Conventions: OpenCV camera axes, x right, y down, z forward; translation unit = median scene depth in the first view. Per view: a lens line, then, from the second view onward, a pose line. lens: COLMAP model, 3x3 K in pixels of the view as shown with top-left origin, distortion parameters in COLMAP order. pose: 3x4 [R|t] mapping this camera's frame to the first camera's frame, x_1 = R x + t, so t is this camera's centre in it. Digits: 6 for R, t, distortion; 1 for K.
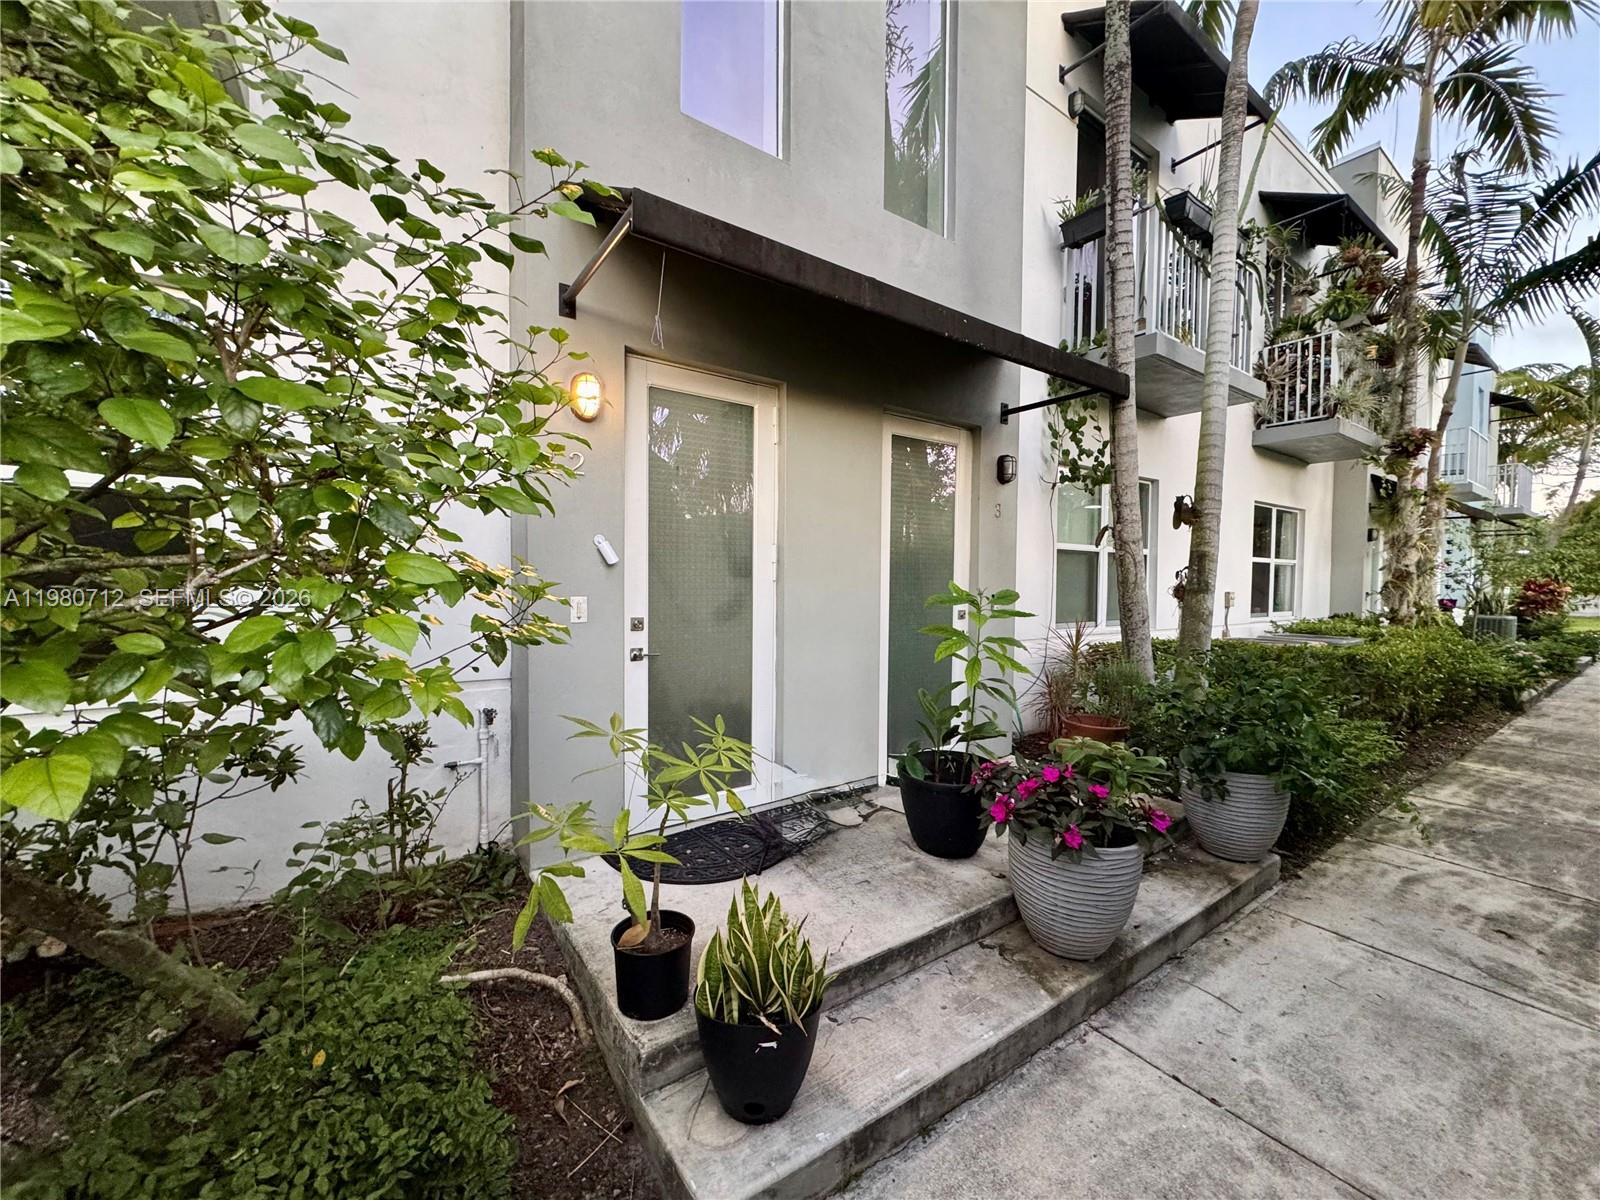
lens RADIAL K [[631.4, 0, 796.1], [0, 631.4, 594.4], [0, 0, 1]] dist [-0.000339, -0.000324]
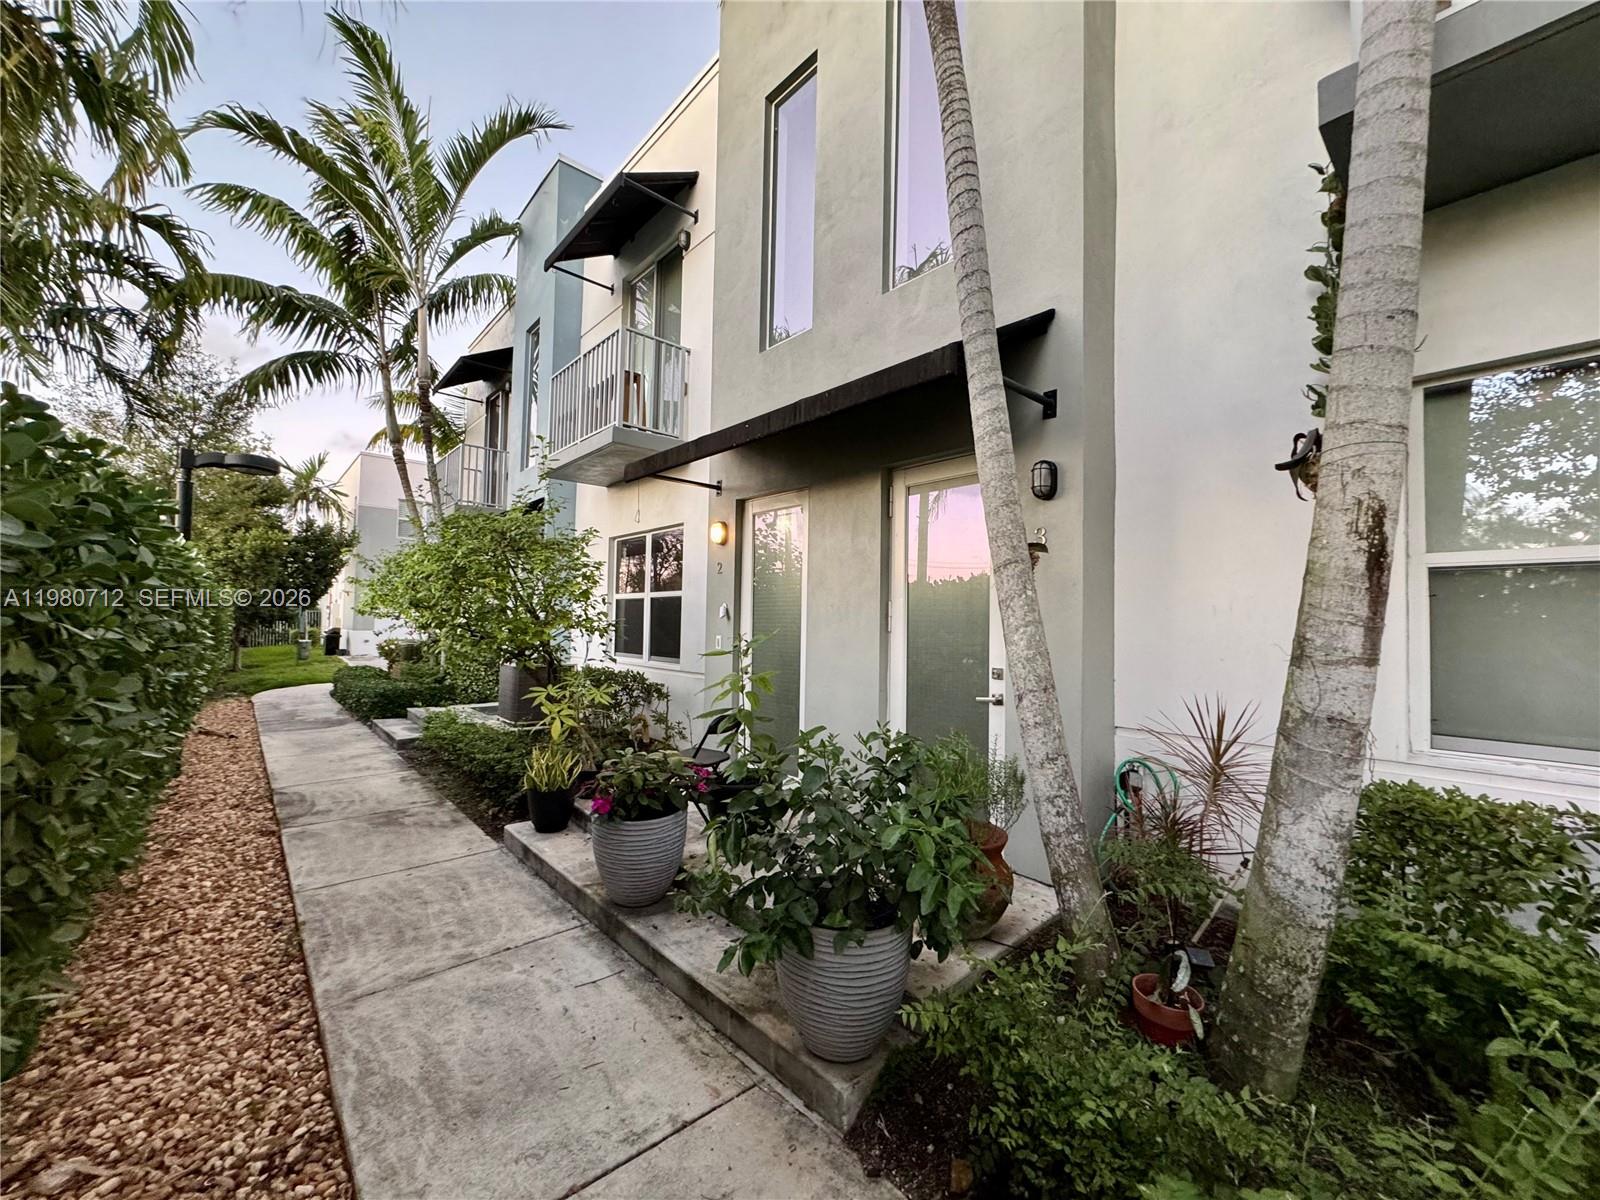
lens RADIAL K [[631.4, 0, 796.1], [0, 631.4, 594.4], [0, 0, 1]] dist [-0.000339, -0.000324]
pose [[0.123204, -0.059339, -0.990606, 0.571120], [-0.050232, 0.996558, -0.065944, -0.000602], [0.991109, 0.057885, 0.119799, 0.358558]]
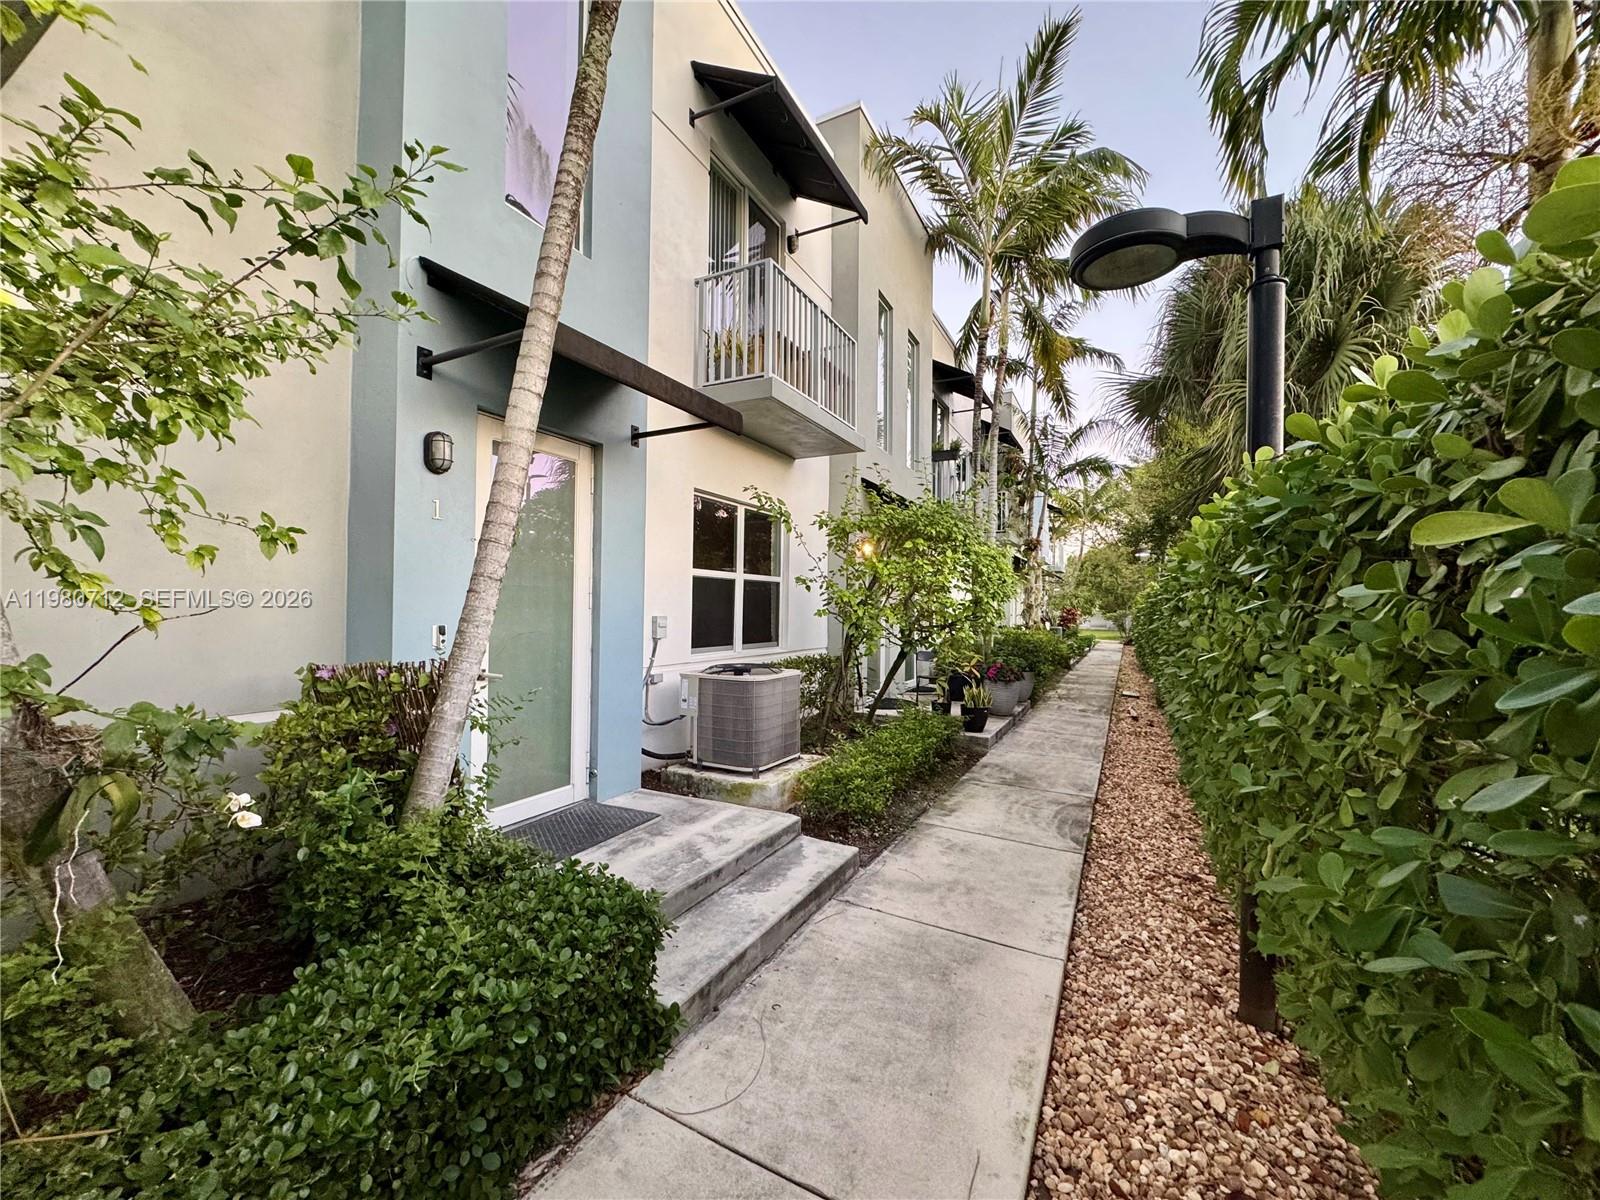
lens RADIAL K [[631.4, 0, 796.1], [0, 631.4, 594.4], [0, 0, 1]] dist [-0.000339, -0.000324]
pose [[0.888367, 0.012044, 0.458976, -0.693517], [0.005866, 0.999277, -0.037577, 0.004783], [-0.459096, 0.036075, 0.887654, -0.506292]]
